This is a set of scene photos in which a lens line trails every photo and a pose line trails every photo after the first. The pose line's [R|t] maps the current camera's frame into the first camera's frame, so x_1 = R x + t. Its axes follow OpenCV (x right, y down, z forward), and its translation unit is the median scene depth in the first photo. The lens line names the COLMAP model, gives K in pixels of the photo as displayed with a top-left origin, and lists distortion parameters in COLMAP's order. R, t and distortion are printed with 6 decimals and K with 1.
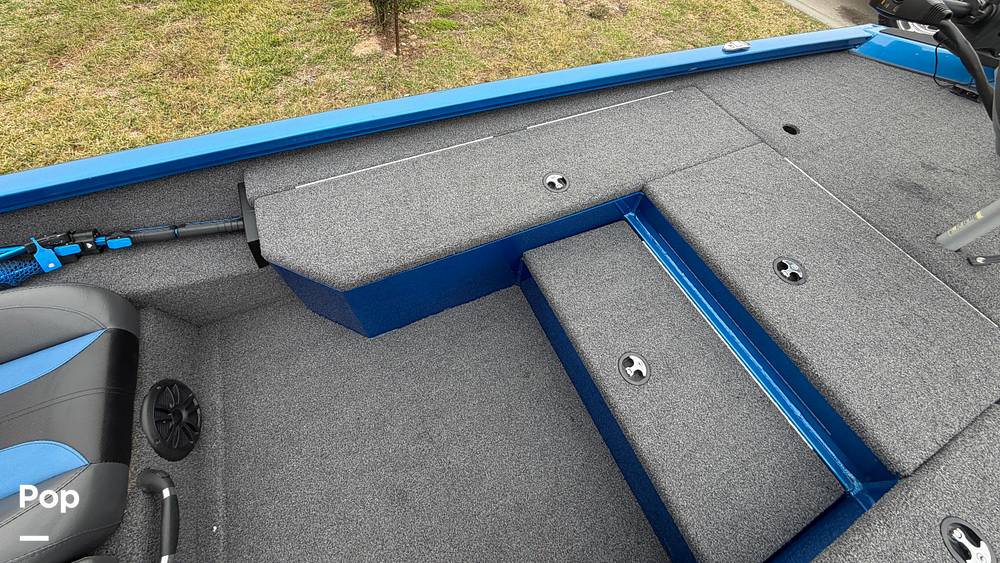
lens RADIAL K [[399.0, 0, 498.9], [0, 399.0, 188.0], [0, 0, 1]] dist [0.000708, -0.000303]
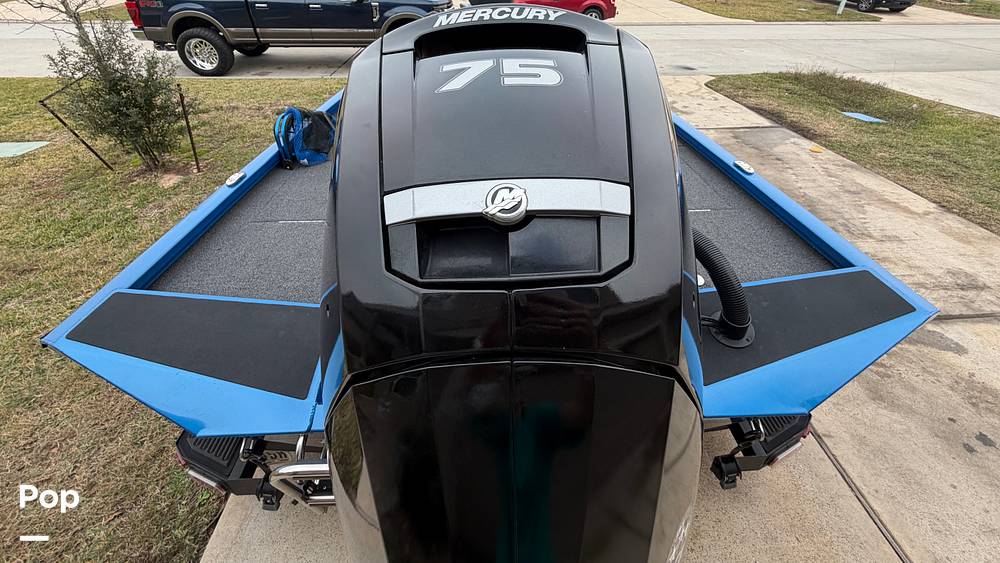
lens RADIAL K [[395.3, 0, 497.7], [0, 395.3, 200.5], [0, 0, 1]] dist [0.000002, -0.000023]
pose [[0.400990, -0.516956, 0.756282, -2.384134], [0.717607, 0.690418, 0.091451, 0.794222], [-0.569427, 0.506043, 0.647823, -0.840151]]
